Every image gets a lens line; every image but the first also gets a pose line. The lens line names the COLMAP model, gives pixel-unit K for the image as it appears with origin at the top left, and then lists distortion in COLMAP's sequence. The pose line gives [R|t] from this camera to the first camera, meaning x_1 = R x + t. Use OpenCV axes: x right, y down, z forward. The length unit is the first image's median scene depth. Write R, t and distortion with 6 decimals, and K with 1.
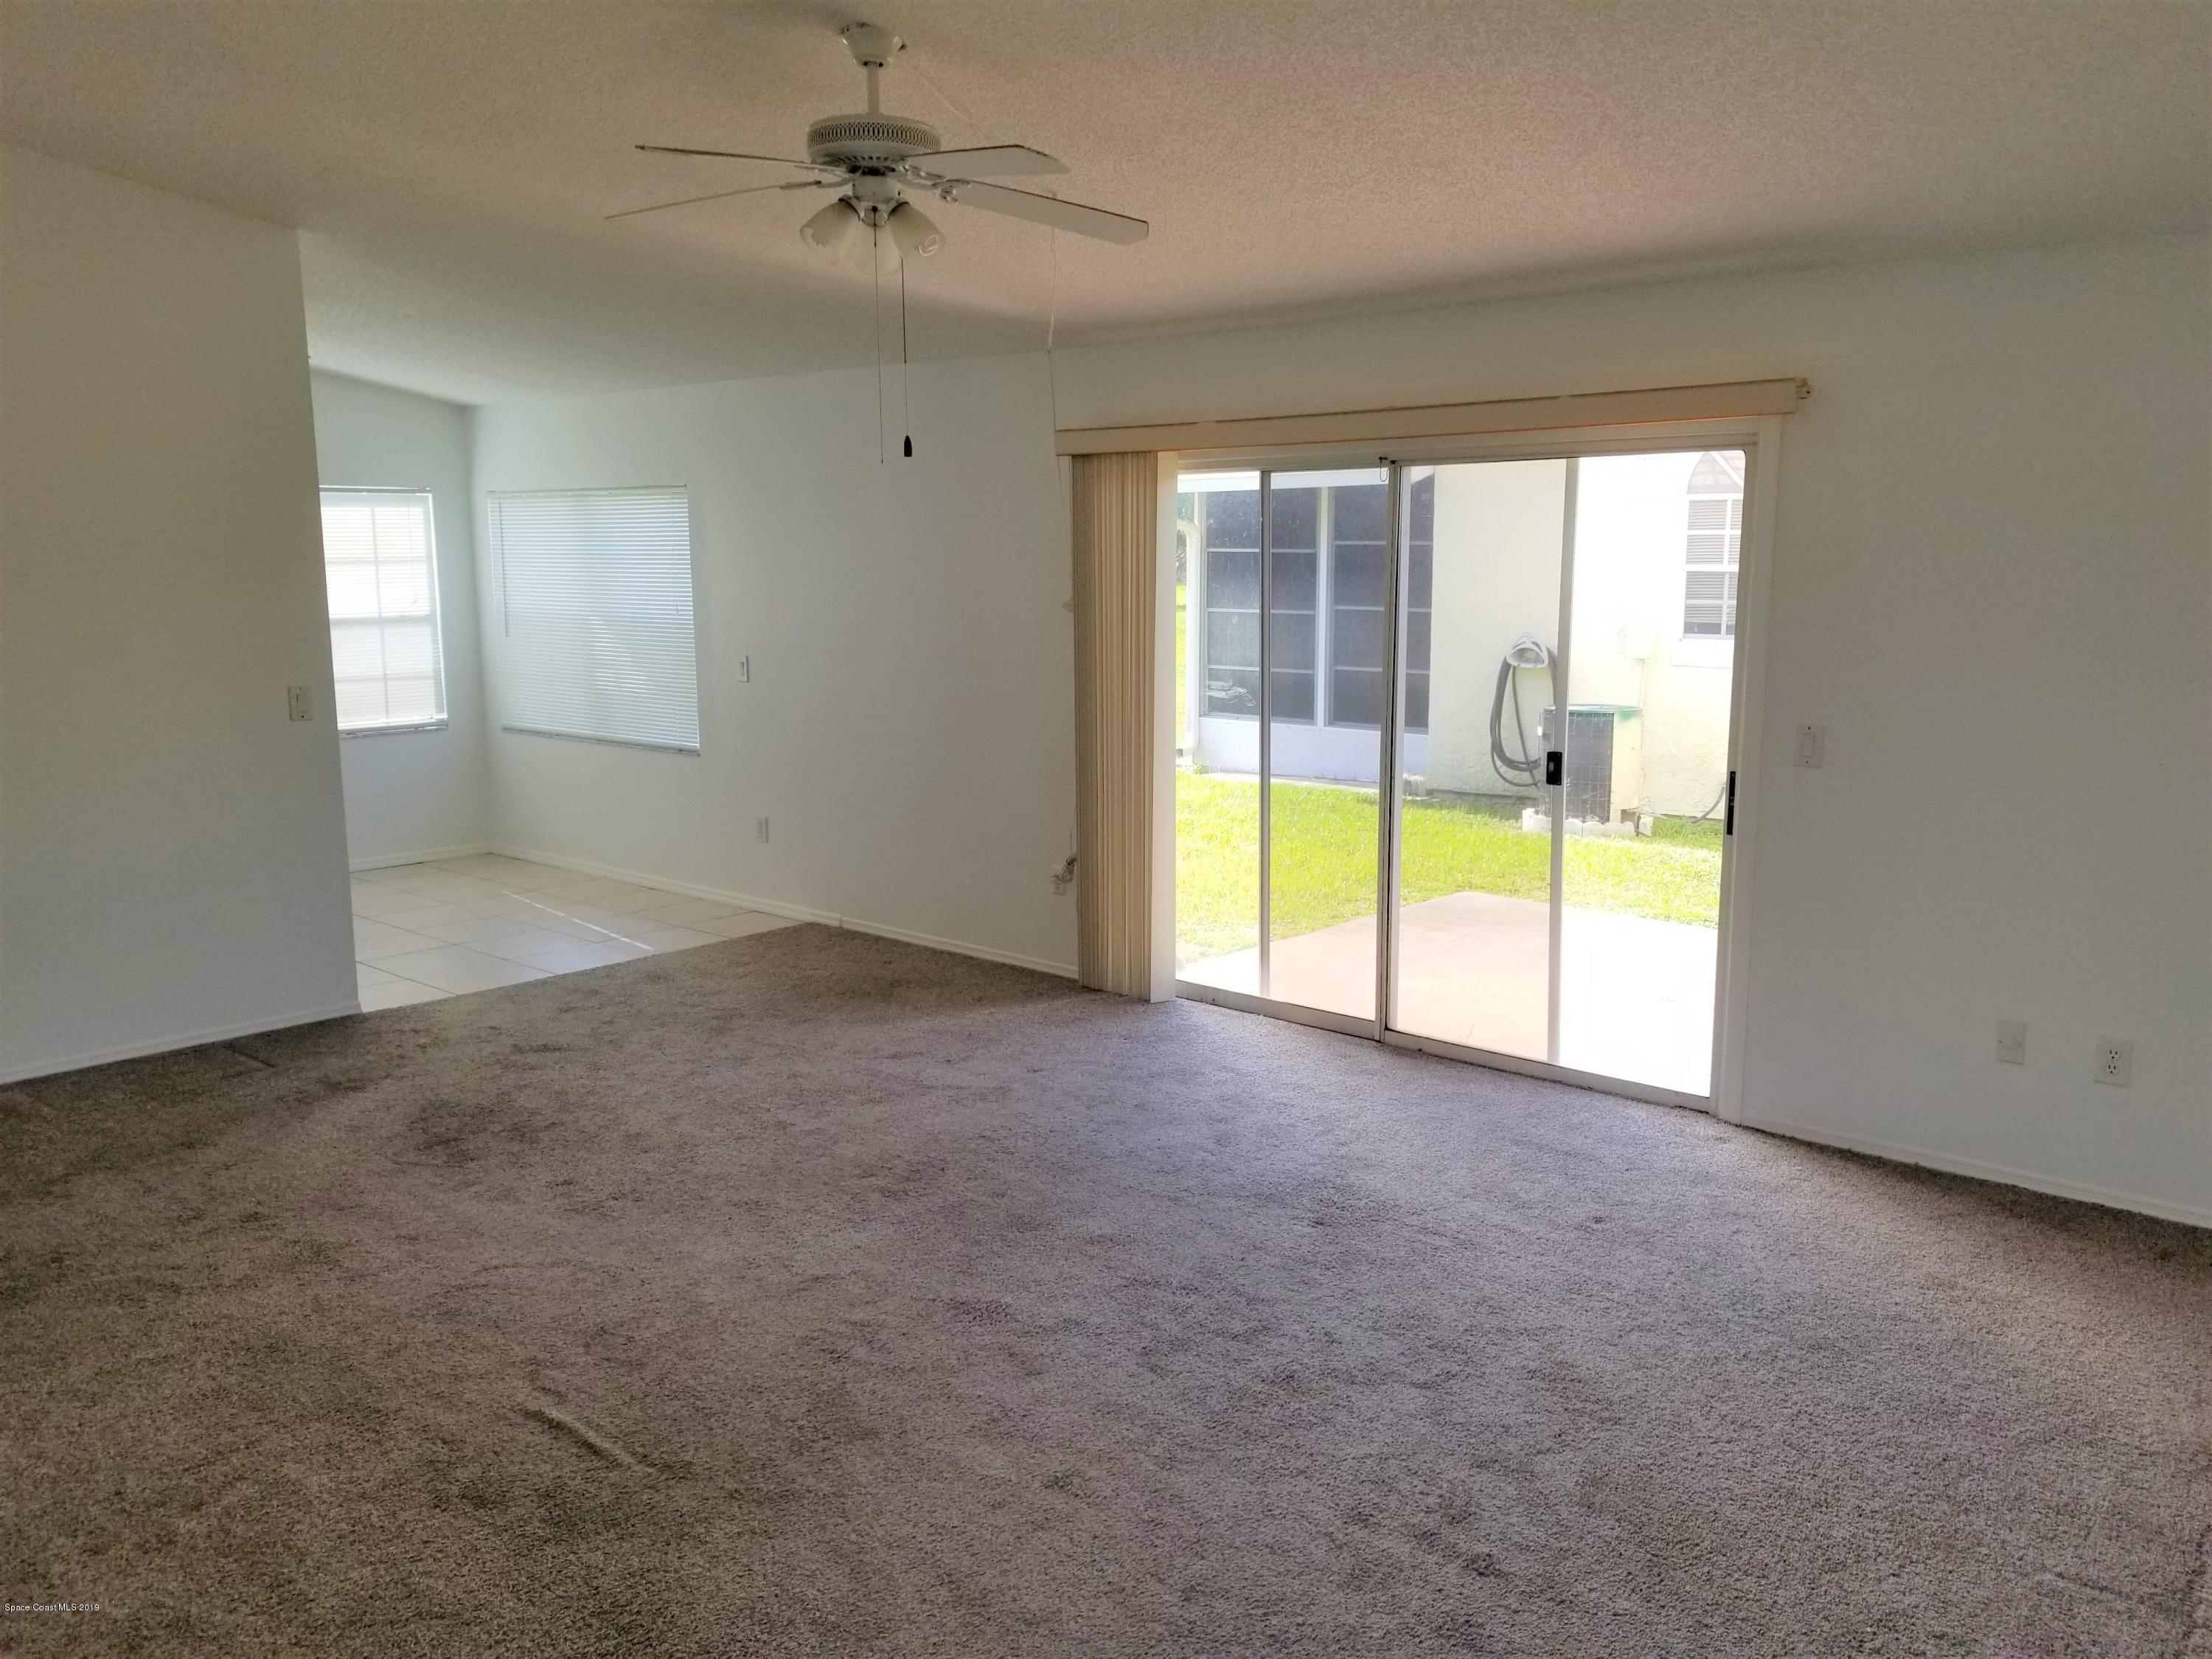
lens RADIAL K [[1749.7, 0, 1181.6], [0, 1749.7, 804.3], [0, 0, 1]] dist [0.075606, -0.128648]
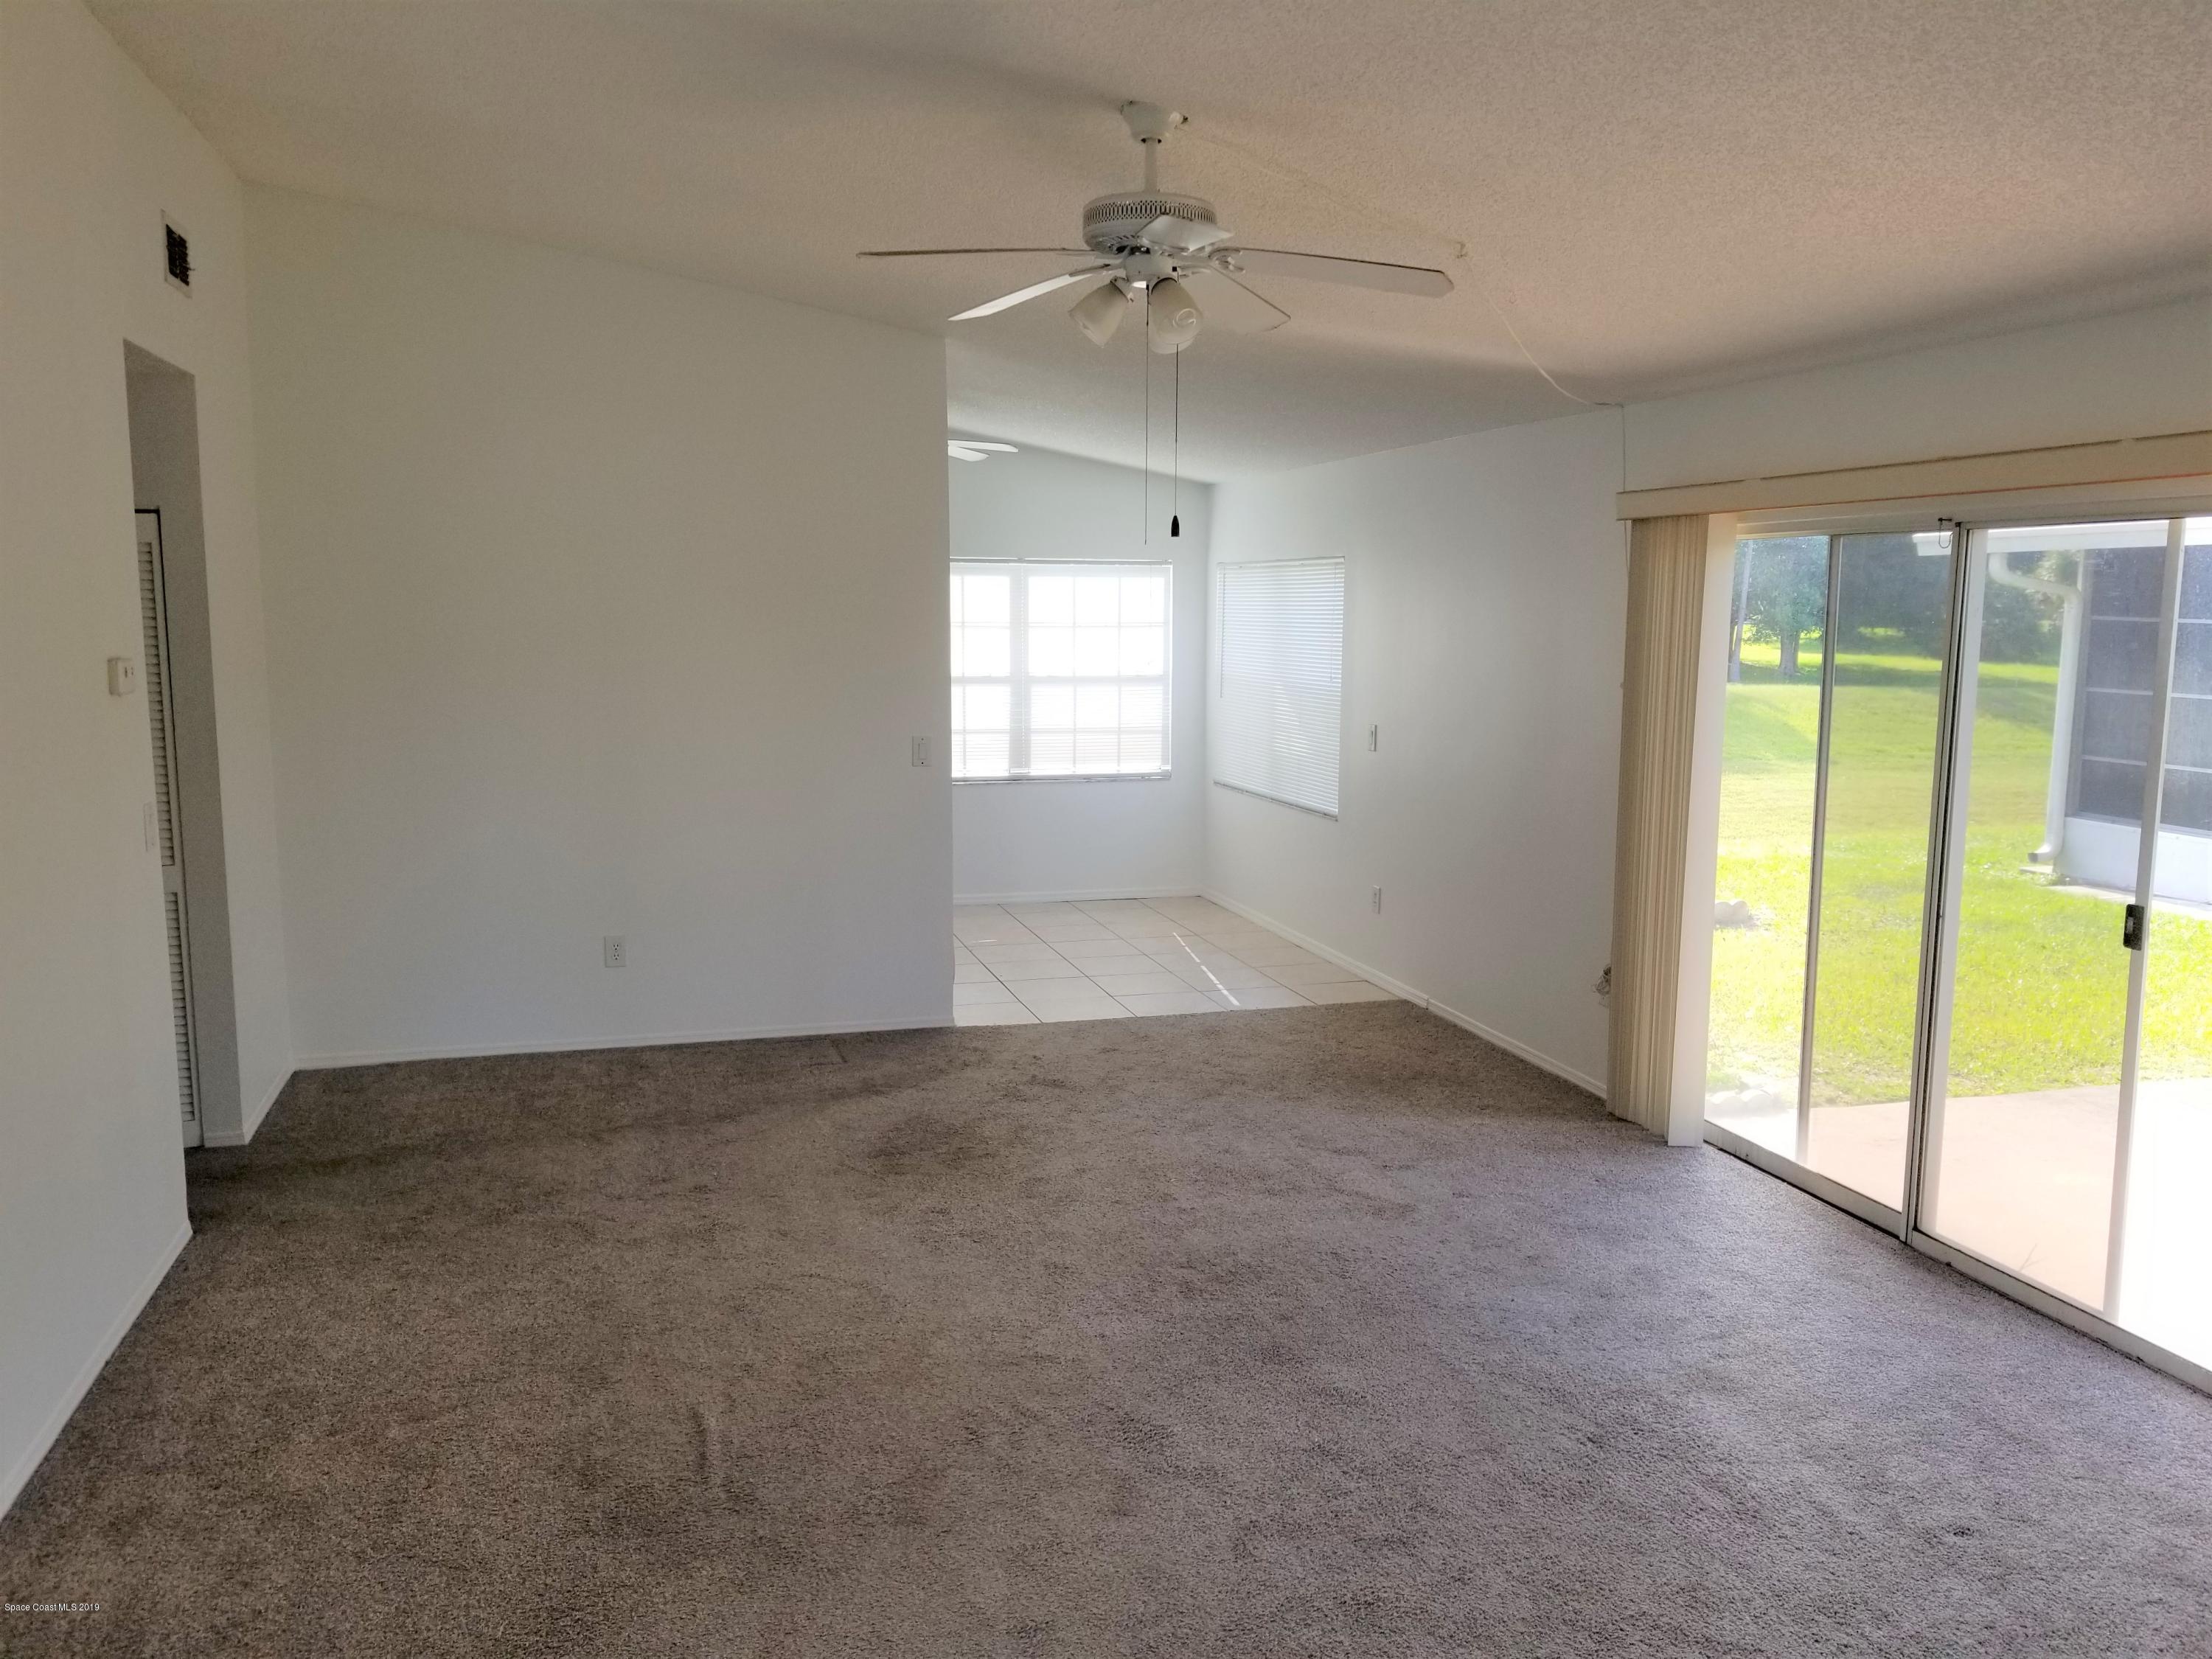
lens RADIAL K [[1749.7, 0, 1098.2], [0, 1749.7, 825.7], [0, 0, 1]] dist [0.075606, -0.128648]
pose [[0.834472, 0.077129, -0.545626, 0.236024], [-0.088061, 0.996096, 0.006128, -0.027772], [0.543969, 0.042935, 0.838006, 0.115352]]
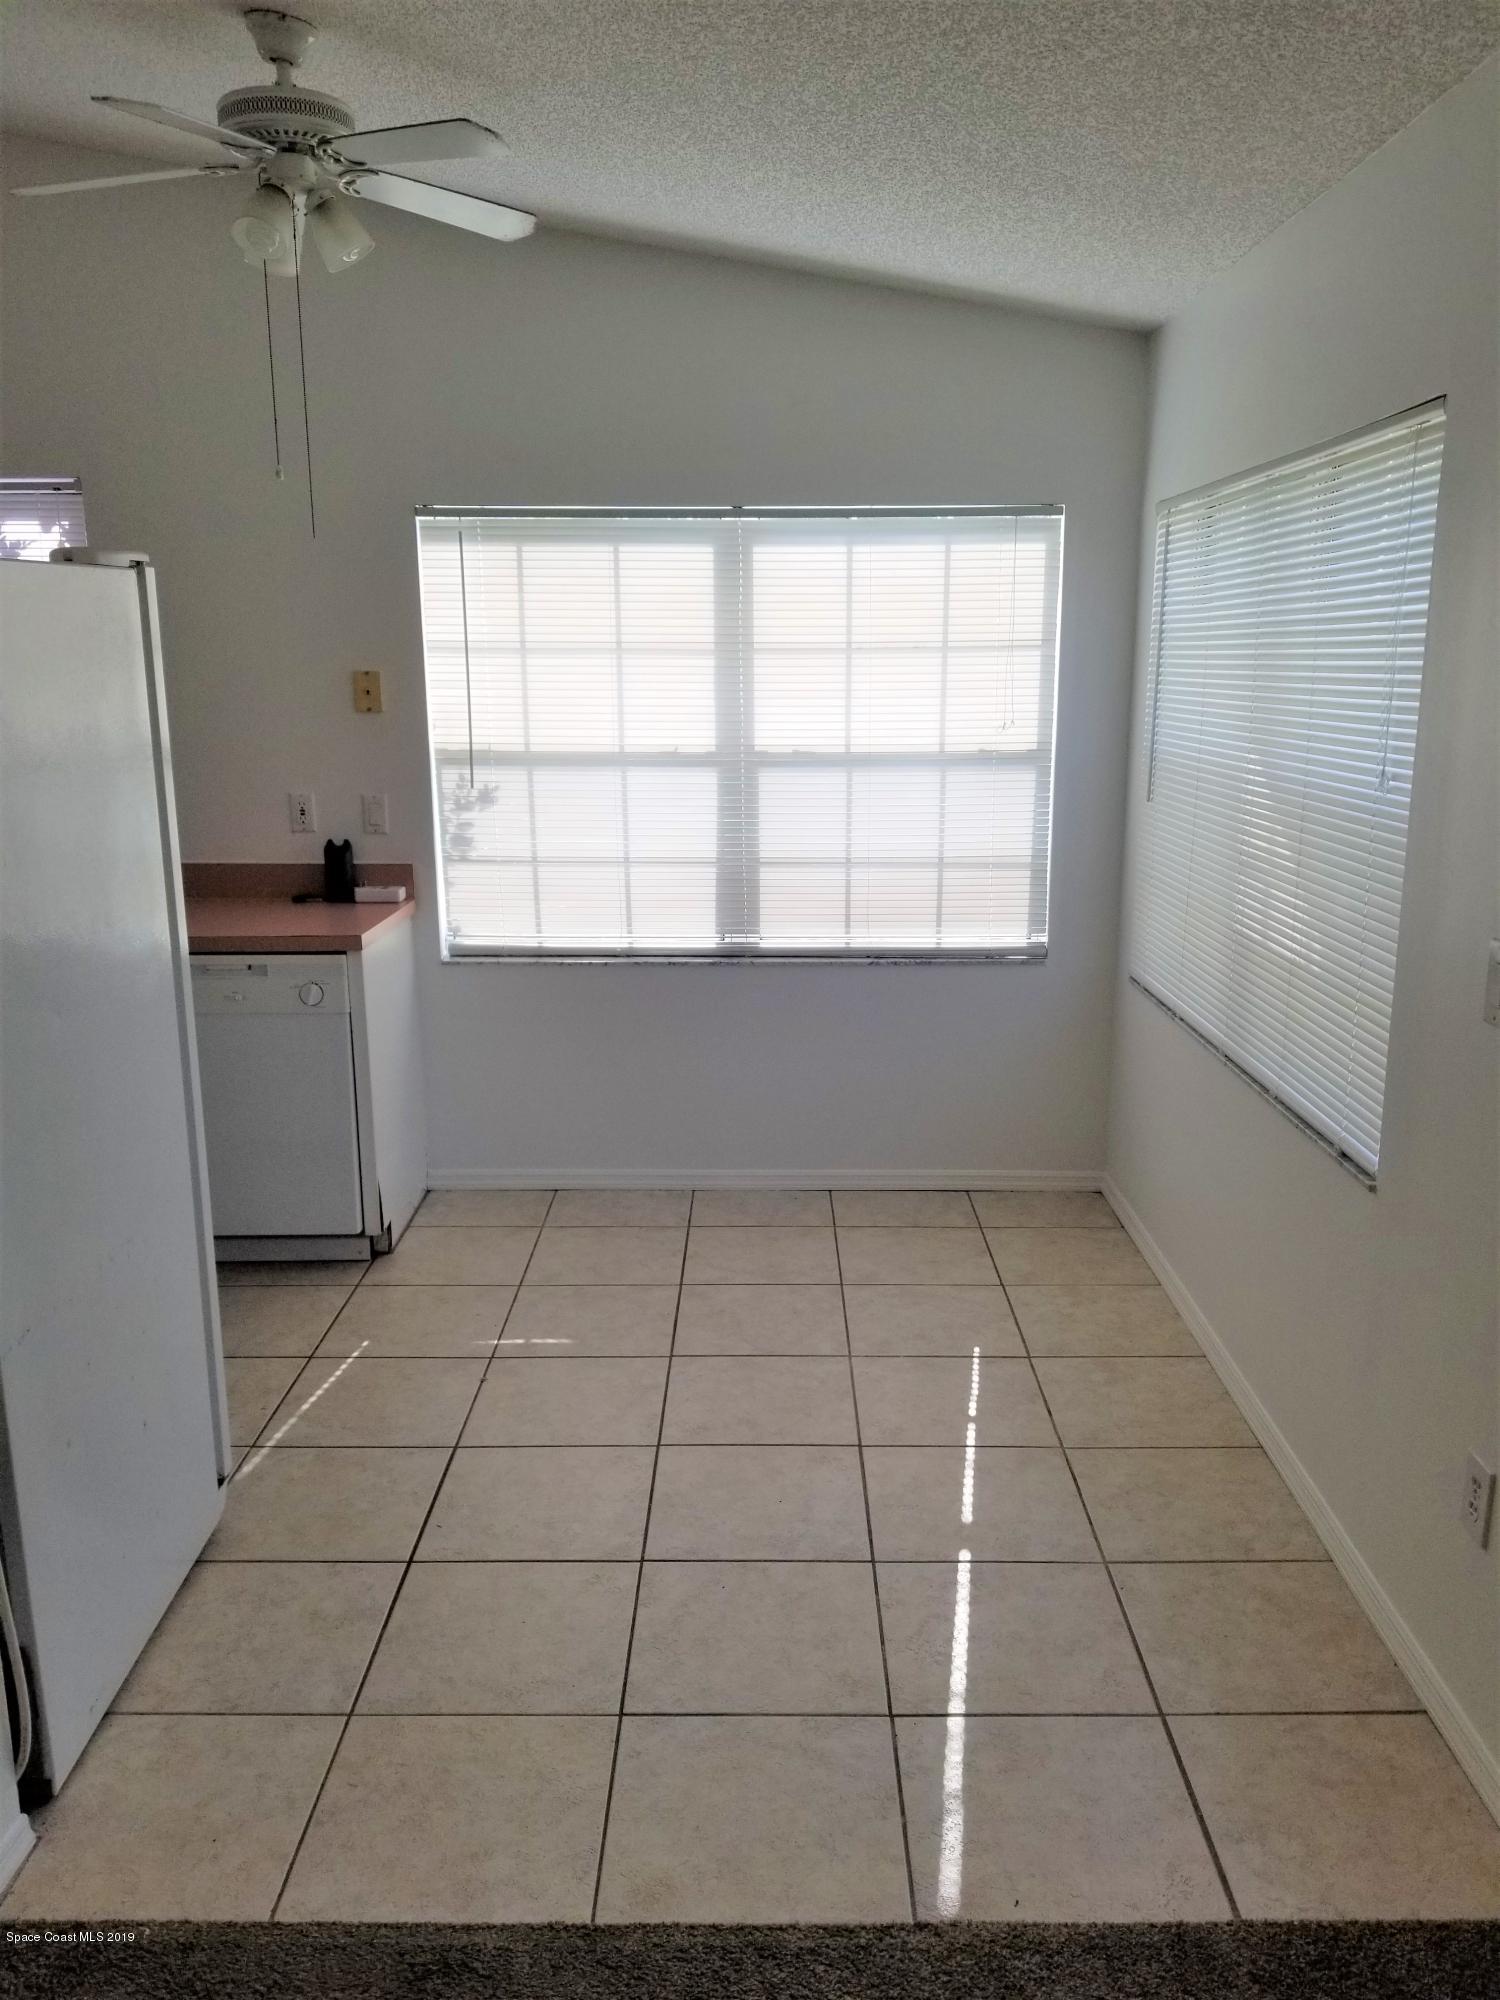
lens RADIAL K [[1582.0, 0, 748.6], [0, 1582.0, 1020.0], [0, 0, 1]] dist [0.075606, -0.128648]
pose [[0.652655, 0.163487, -0.739806, -0.186855], [-0.111169, 0.986538, 0.119938, -0.123192], [0.749455, 0.003966, 0.662043, 1.020929]]
